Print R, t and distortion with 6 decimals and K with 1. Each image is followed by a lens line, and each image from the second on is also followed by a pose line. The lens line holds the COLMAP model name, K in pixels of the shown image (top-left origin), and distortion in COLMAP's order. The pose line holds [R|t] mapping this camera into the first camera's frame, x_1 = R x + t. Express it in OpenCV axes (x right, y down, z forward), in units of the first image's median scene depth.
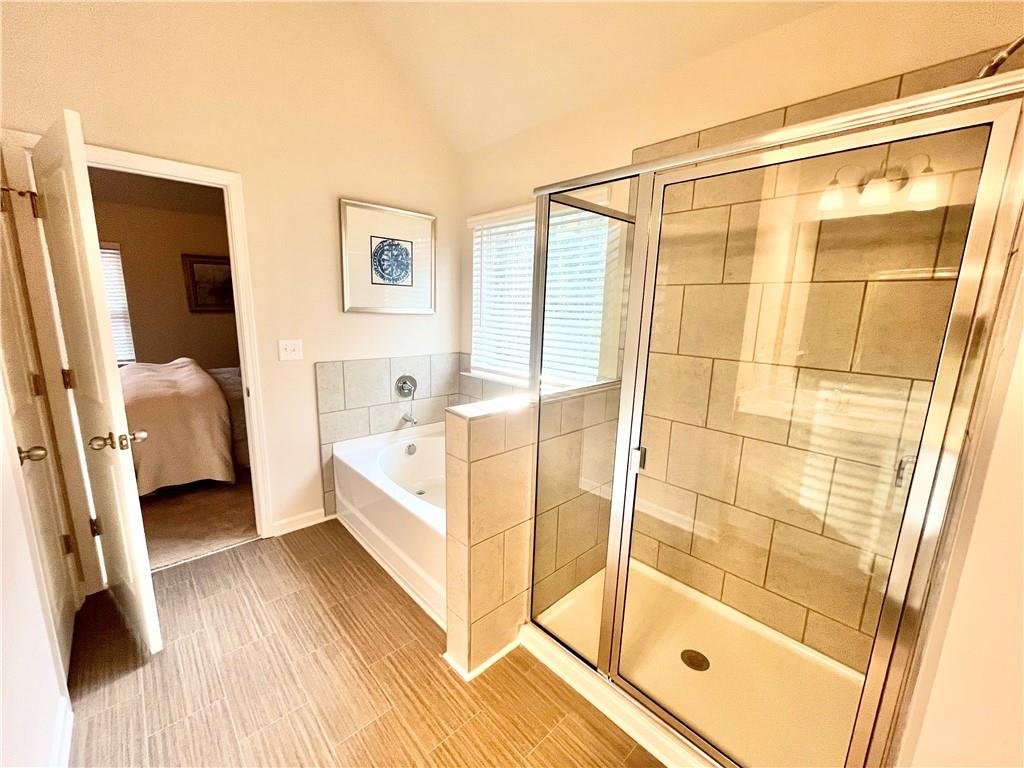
lens RADIAL K [[417.0, 0, 510.4], [0, 417.0, 386.0], [0, 0, 1]] dist [-0.002927, -0.000321]
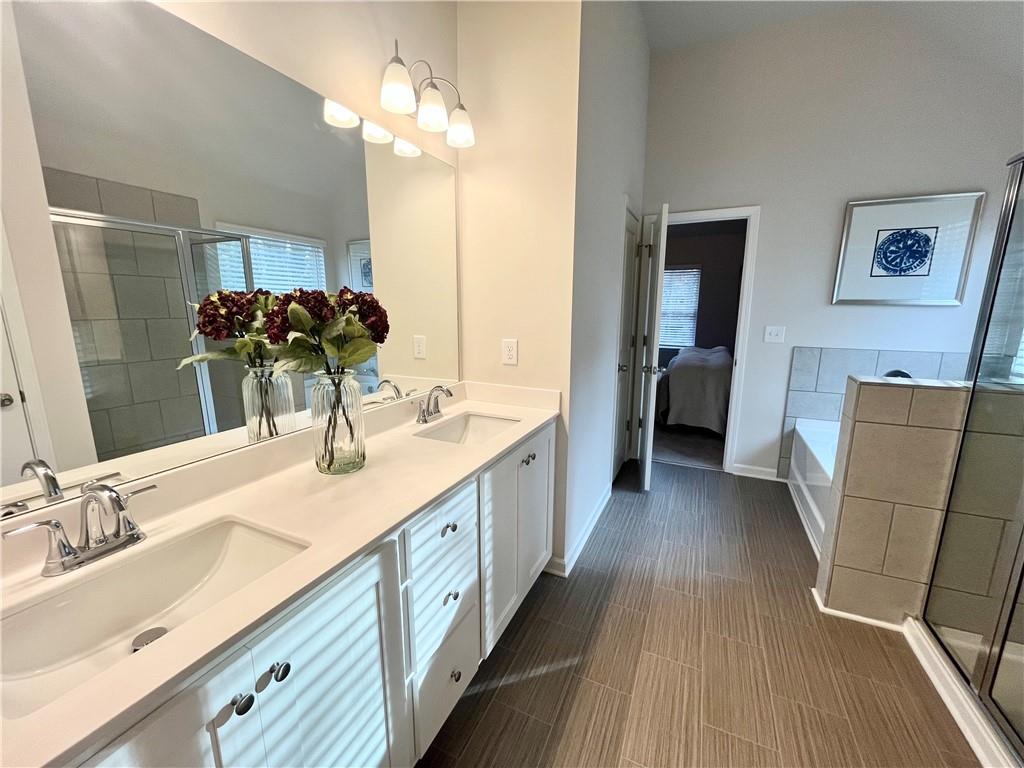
lens RADIAL K [[417.0, 0, 511.9], [0, 417.0, 385.6], [0, 0, 1]] dist [-0.002927, -0.000321]
pose [[0.376766, 0.148195, -0.914377, 0.330272], [-0.167706, 0.981720, 0.090007, 0.079998], [0.911001, 0.119435, 0.394732, -0.194257]]
